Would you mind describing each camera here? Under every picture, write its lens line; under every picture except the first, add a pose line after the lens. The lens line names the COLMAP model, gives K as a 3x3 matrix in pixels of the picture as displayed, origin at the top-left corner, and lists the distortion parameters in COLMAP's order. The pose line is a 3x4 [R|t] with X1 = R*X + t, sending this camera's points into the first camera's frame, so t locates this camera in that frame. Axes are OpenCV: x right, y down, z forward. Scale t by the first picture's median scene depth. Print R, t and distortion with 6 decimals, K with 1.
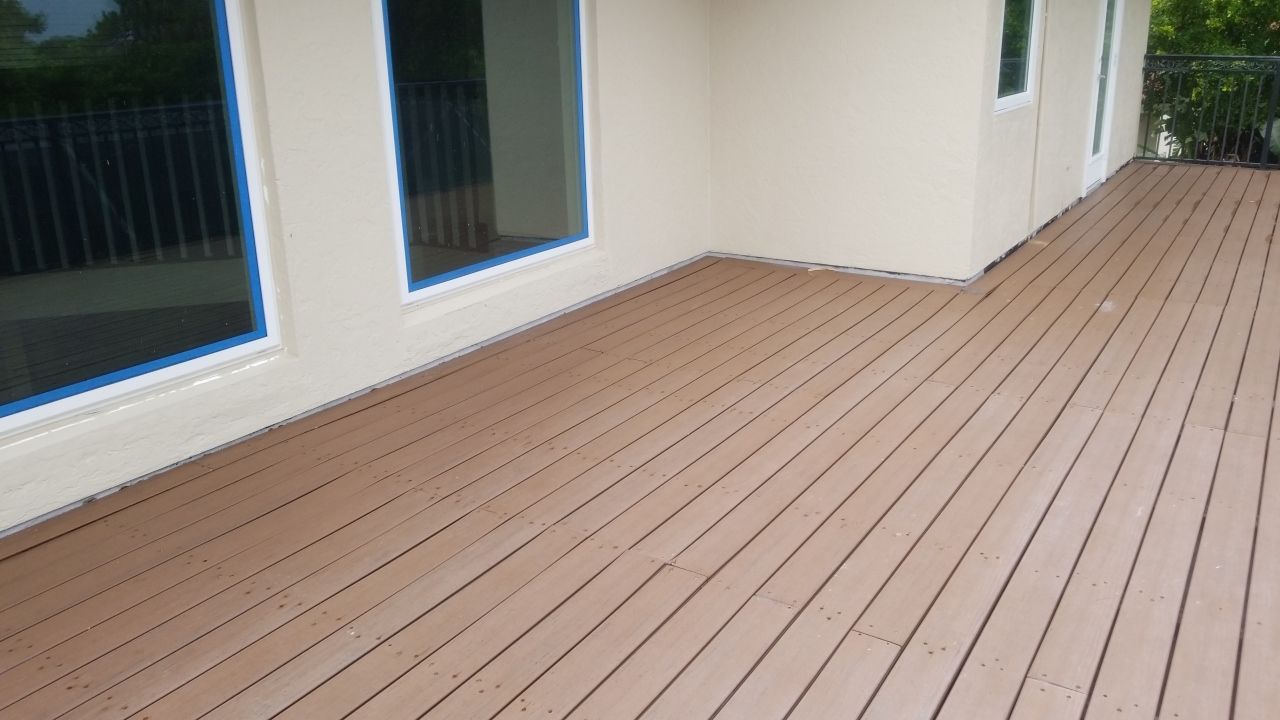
lens RADIAL K [[1046.4, 0, 640.0], [0, 1046.4, 360.0], [0, 0, 1]] dist [0.076092, -0.108692]
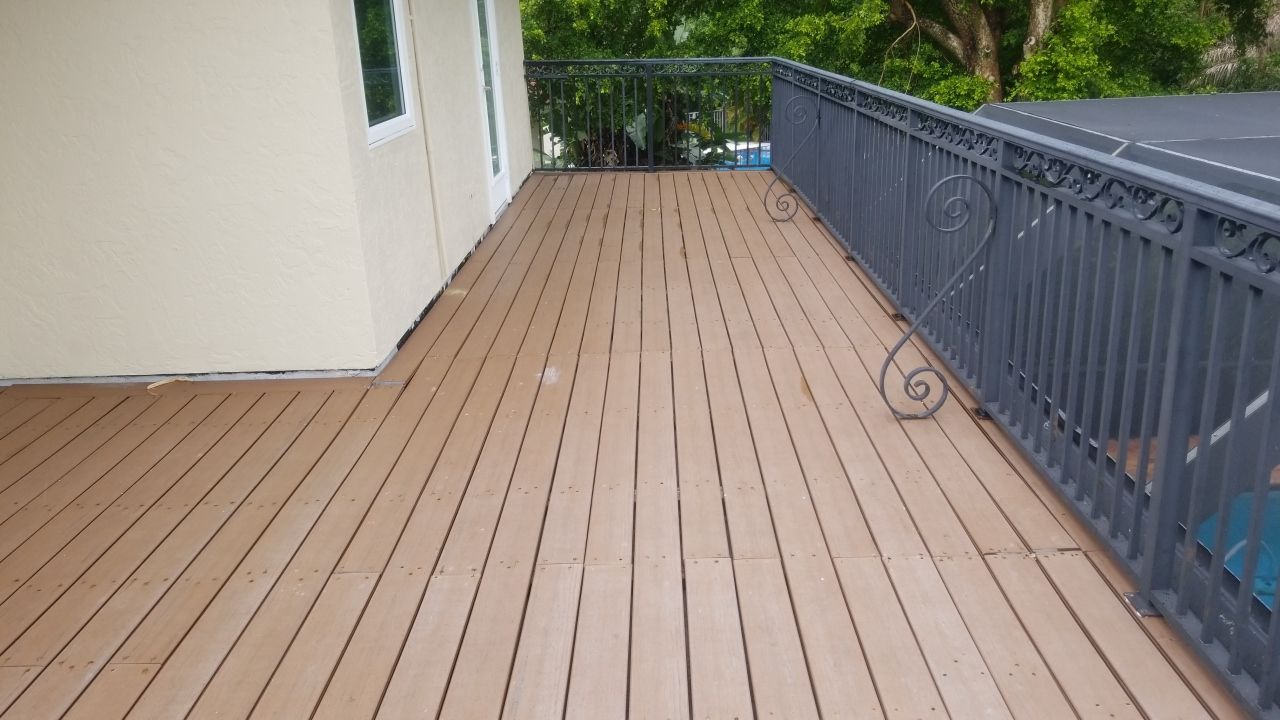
lens RADIAL K [[1046.4, 0, 640.0], [0, 1046.4, 360.0], [0, 0, 1]] dist [0.076092, -0.108692]
pose [[0.855056, -0.172598, 0.488968, 0.082529], [0.175676, 0.983635, 0.040004, -0.061422], [-0.487870, 0.051694, 0.871384, 0.199416]]
